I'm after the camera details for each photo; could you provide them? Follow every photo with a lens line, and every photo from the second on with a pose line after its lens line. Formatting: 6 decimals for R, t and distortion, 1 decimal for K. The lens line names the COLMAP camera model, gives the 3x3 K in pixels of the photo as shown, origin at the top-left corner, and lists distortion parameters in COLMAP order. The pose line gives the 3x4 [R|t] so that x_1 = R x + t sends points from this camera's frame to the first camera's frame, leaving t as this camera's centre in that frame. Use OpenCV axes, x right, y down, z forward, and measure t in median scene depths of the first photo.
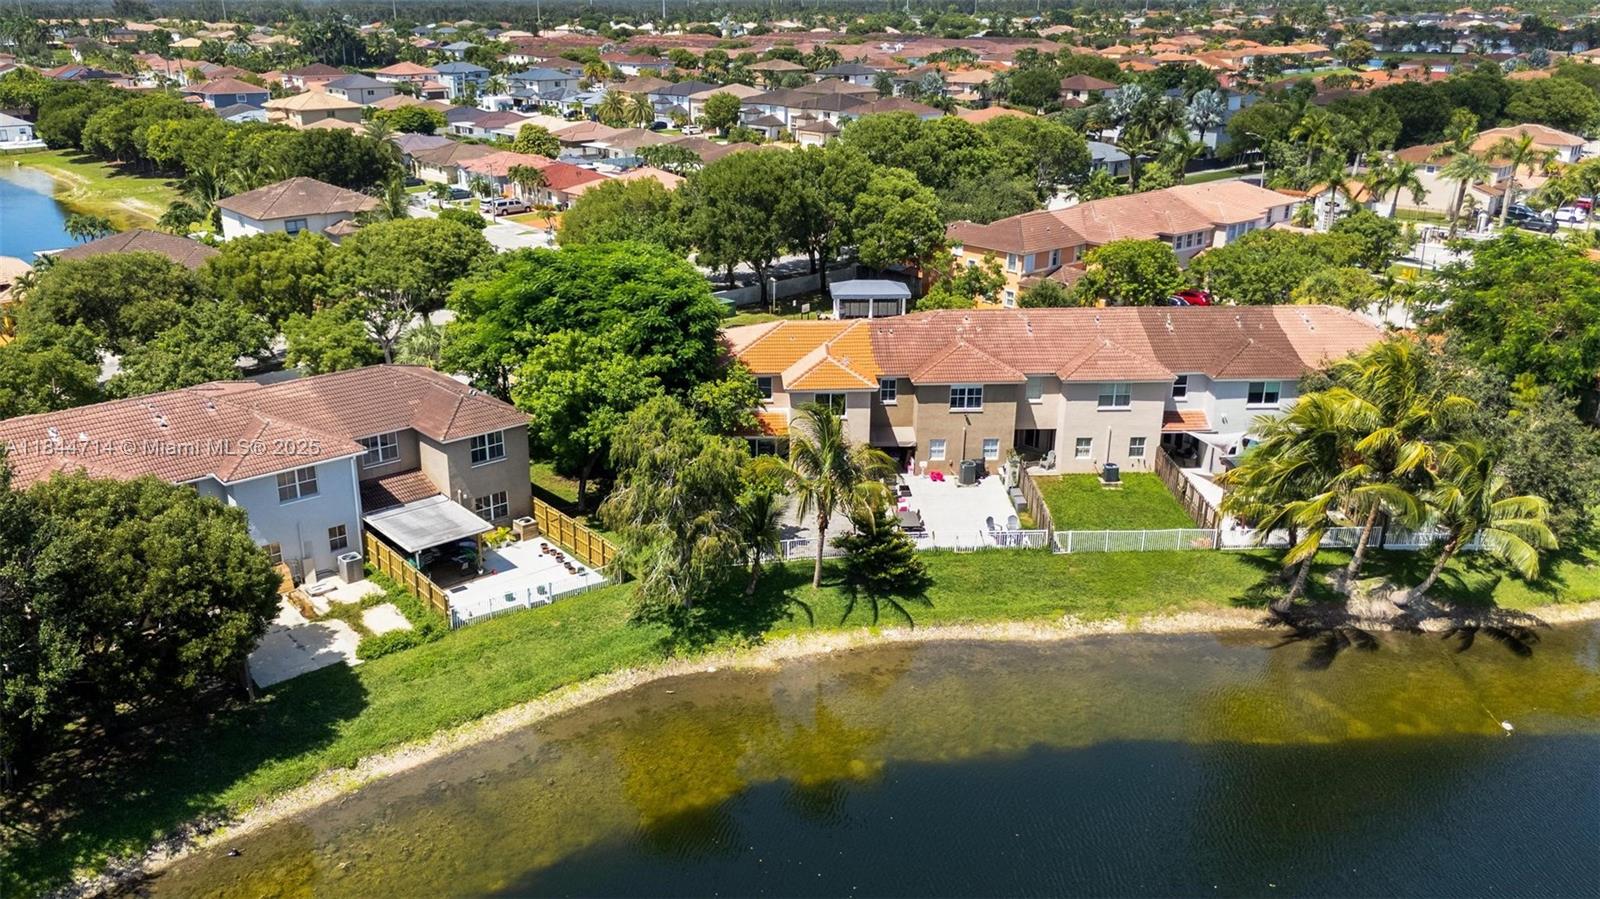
lens RADIAL K [[1255.1, 0, 781.8], [0, 1255.1, 425.7], [0, 0, 1]] dist [0.032184, 0.000370]
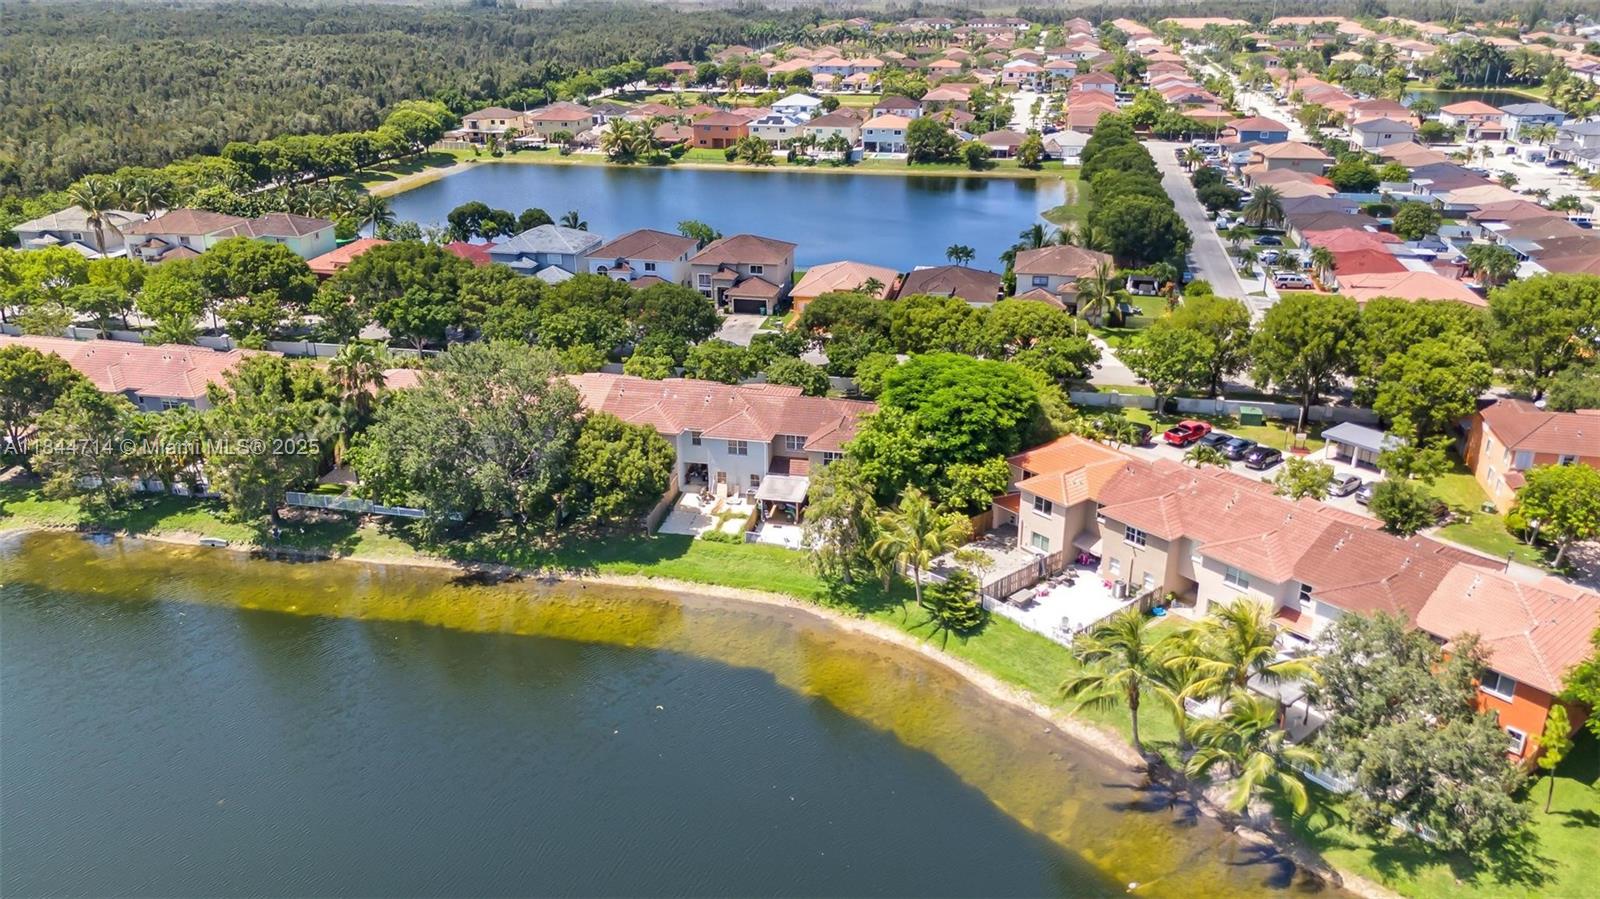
lens RADIAL K [[1162.5, 0, 800.0], [0, 1162.5, 449.5], [0, 0, 1]] dist [0.064300, -0.073050]
pose [[0.602966, 0.296617, -0.740574, 0.865547], [-0.252537, 0.951538, 0.175500, -0.249560], [0.756741, 0.081202, 0.648652, -0.077748]]
